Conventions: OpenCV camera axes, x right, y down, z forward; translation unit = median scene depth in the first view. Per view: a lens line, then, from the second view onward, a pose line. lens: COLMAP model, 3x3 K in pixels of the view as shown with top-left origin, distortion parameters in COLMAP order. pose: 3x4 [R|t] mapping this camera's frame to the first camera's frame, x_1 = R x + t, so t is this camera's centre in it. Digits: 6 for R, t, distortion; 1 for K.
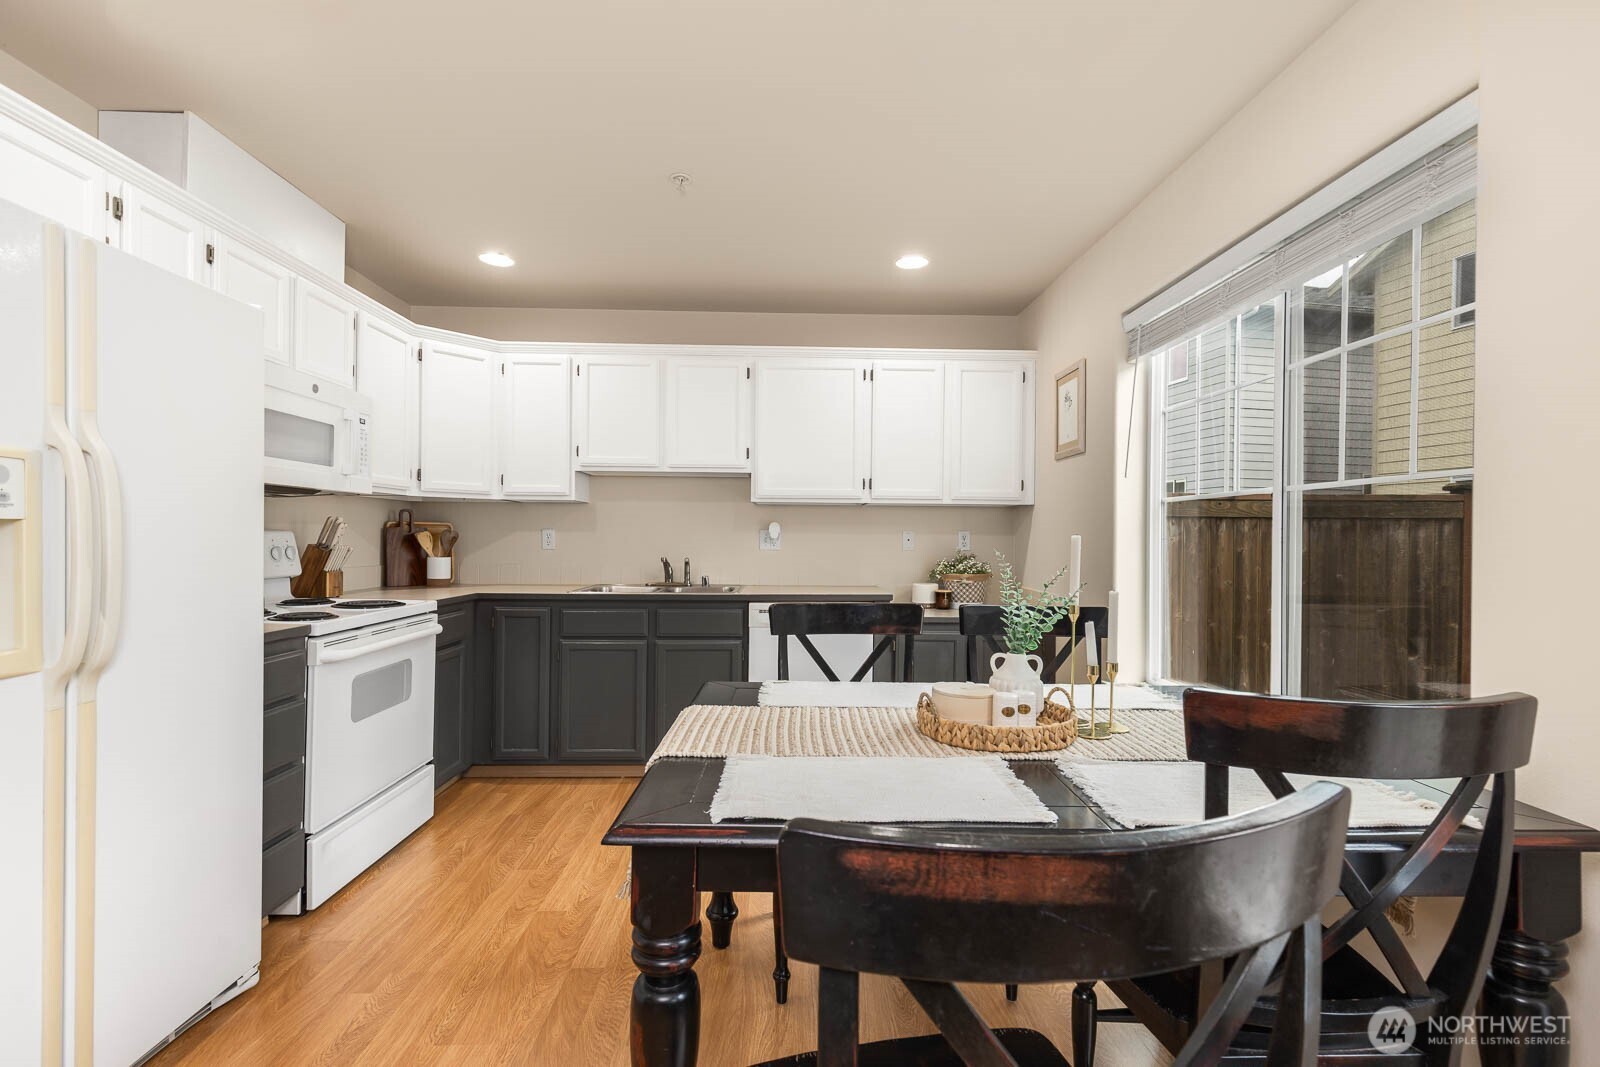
lens RADIAL K [[731.4, 0, 798.0], [0, 731.4, 537.0], [0, 0, 1]] dist [0.010468, -0.002202]
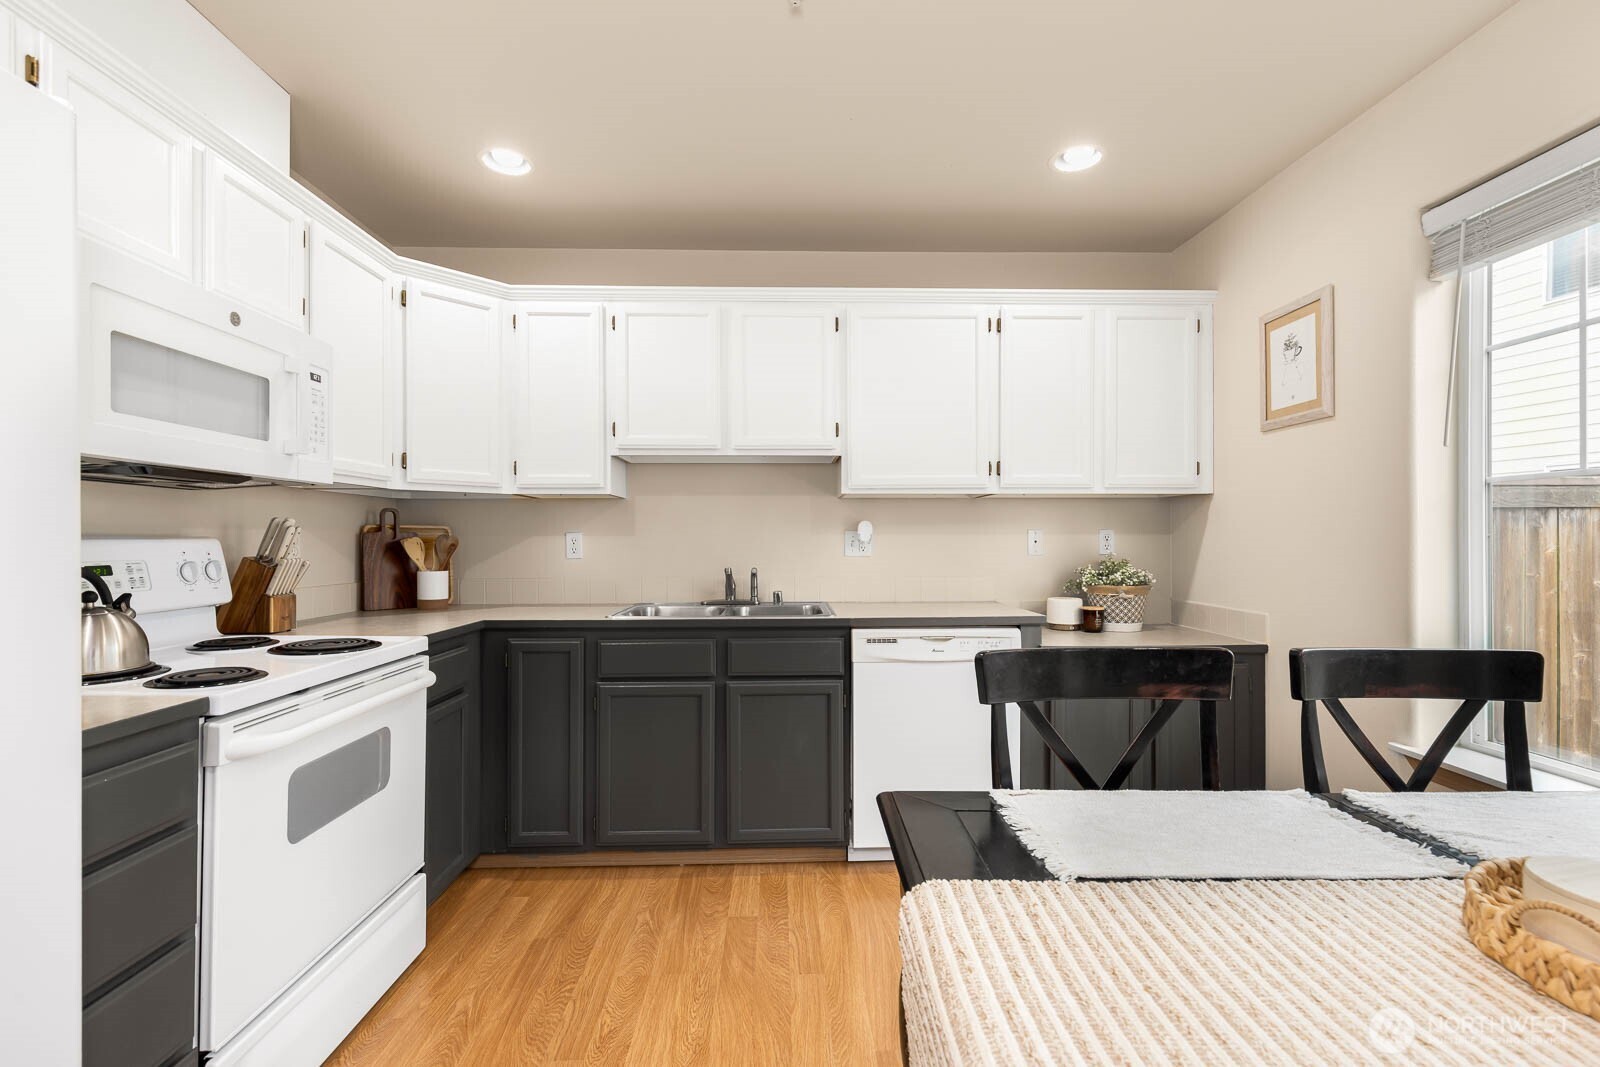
lens RADIAL K [[731.4, 0, 797.6], [0, 731.4, 537.4], [0, 0, 1]] dist [0.010468, -0.002202]
pose [[0.999942, -0.010763, -0.000464, -0.120813], [0.010762, 0.999940, -0.002235, -0.001752], [0.000488, 0.002229, 0.999997, 0.262141]]
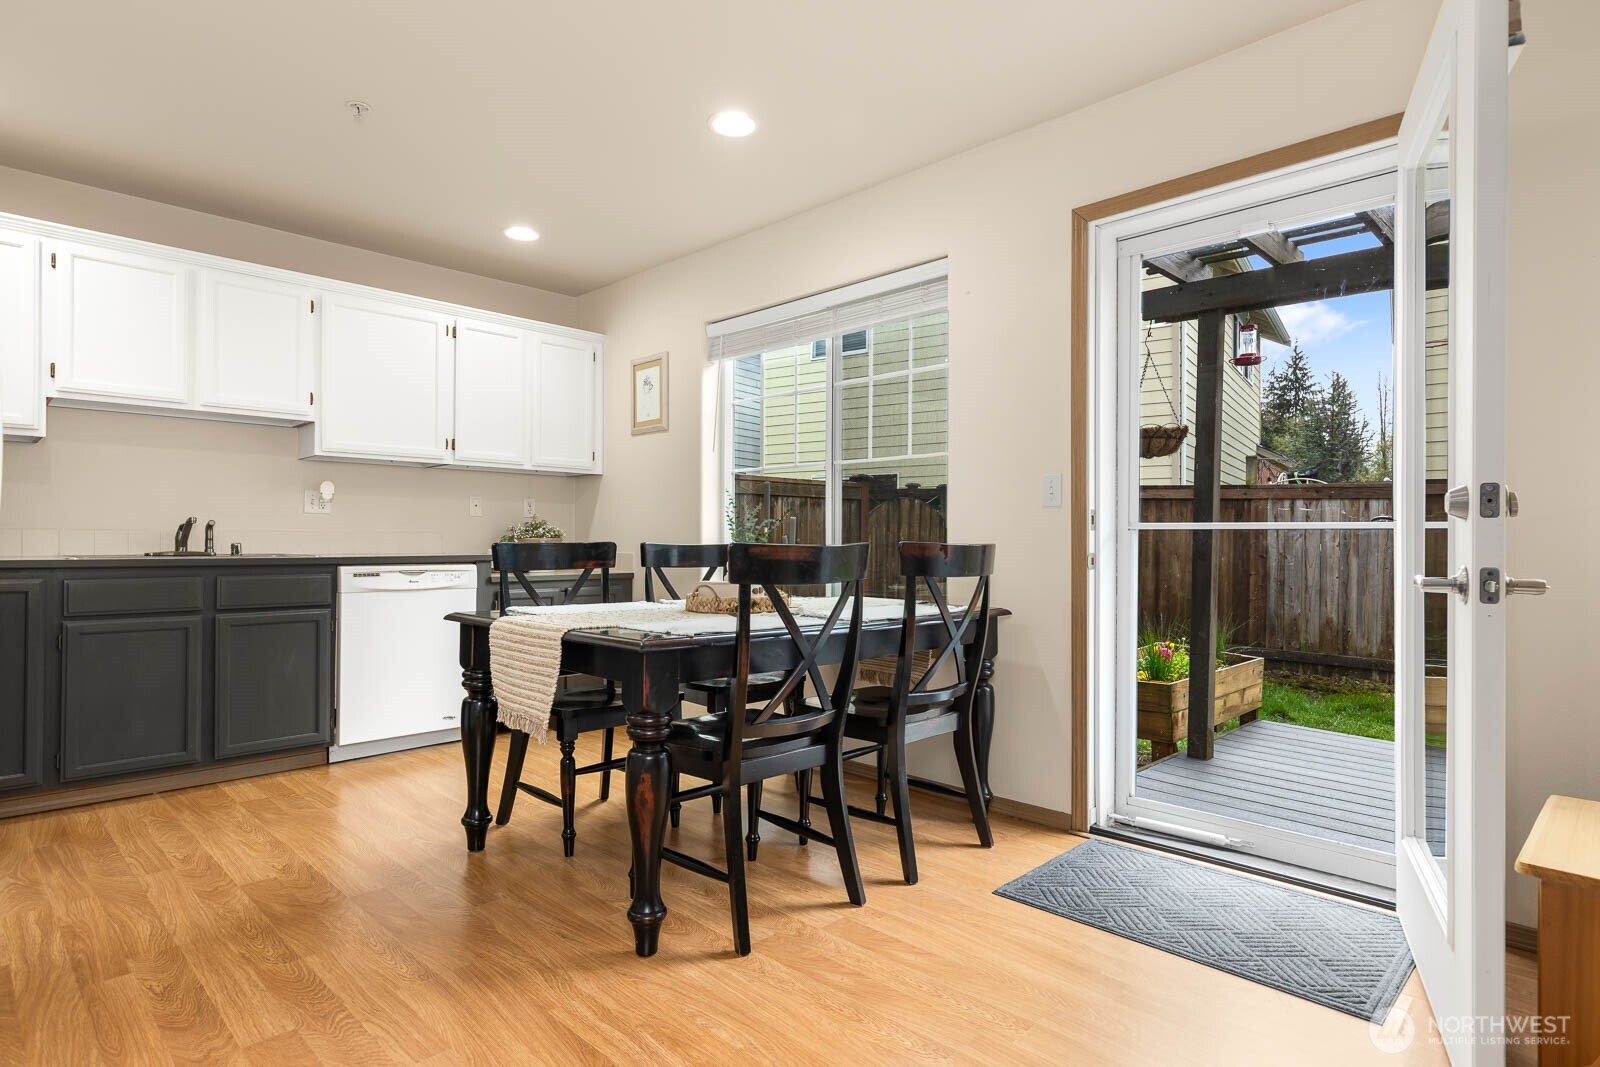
lens RADIAL K [[859.2, 0, 815.0], [0, 859.2, 541.2], [0, 0, 1]] dist [0.005416, -0.001051]
pose [[0.718188, -0.005351, 0.695829, -0.383511], [0.001783, 0.999981, 0.005850, 0.054202], [-0.695847, -0.002960, 0.718184, -0.165091]]
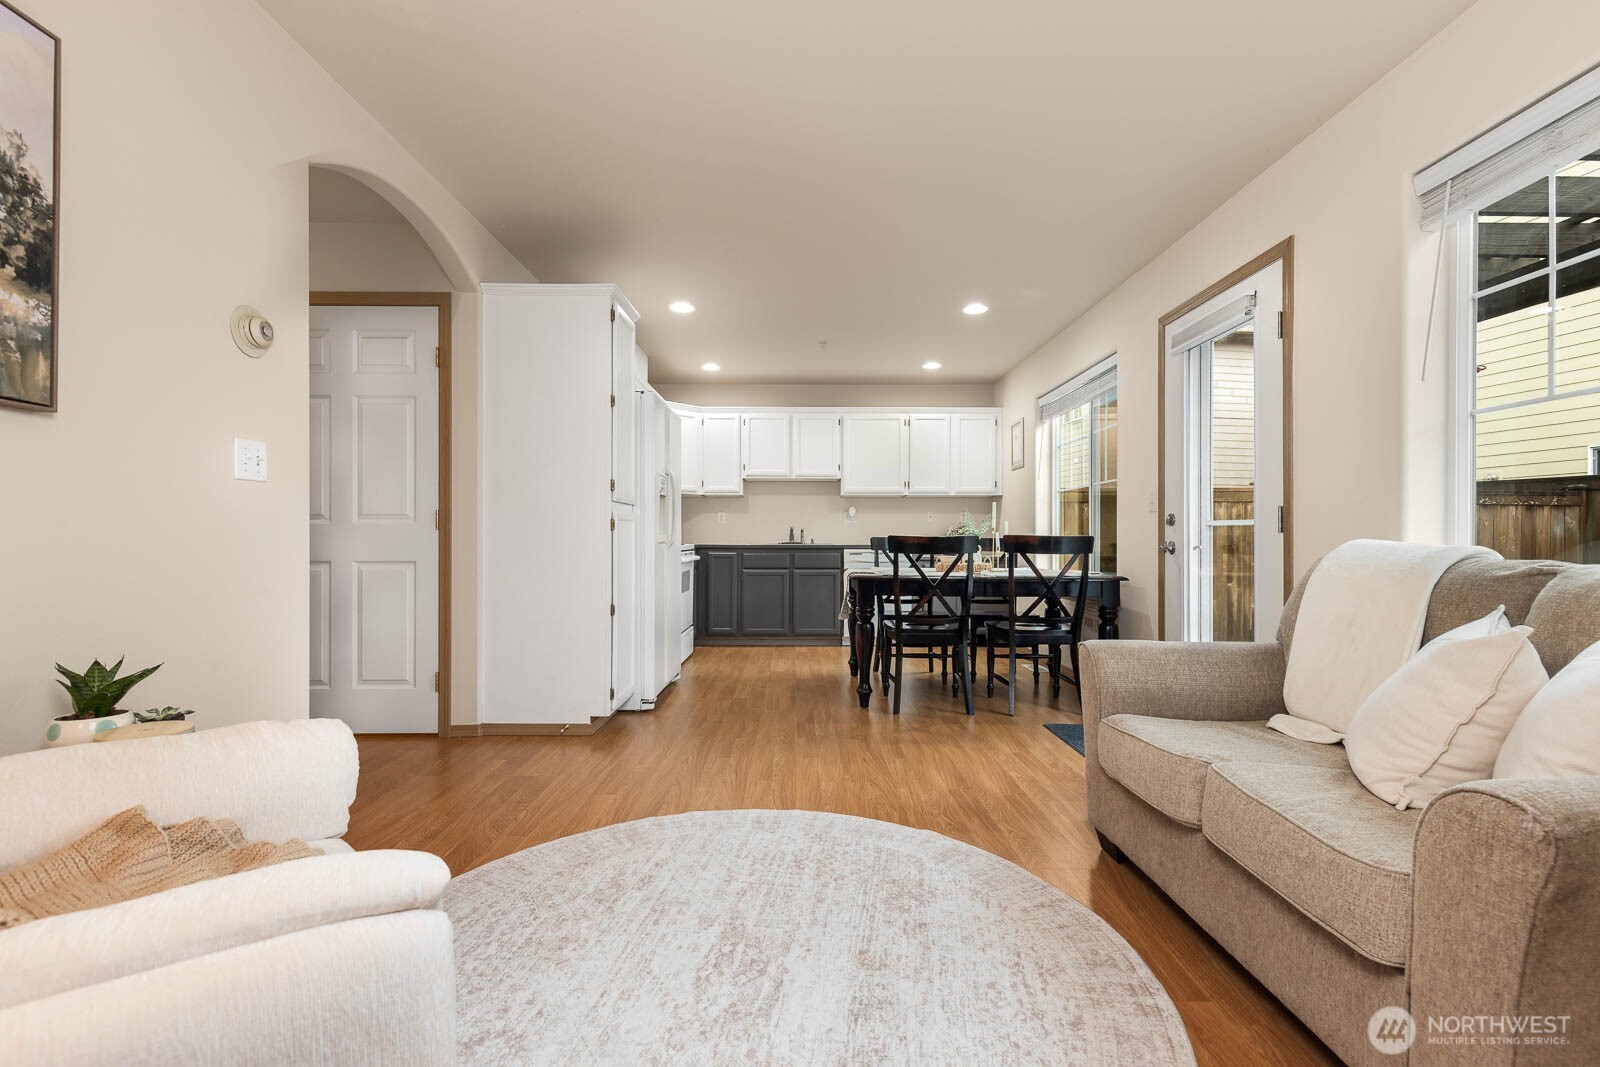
lens RADIAL K [[731.4, 0, 800.9], [0, 731.4, 533.1], [0, 0, 1]] dist [0.010468, -0.002202]
pose [[0.999744, -0.007759, -0.021261, -0.135896], [0.007597, 0.999942, -0.007698, 0.062412], [0.021319, 0.007534, 0.999744, -0.841924]]
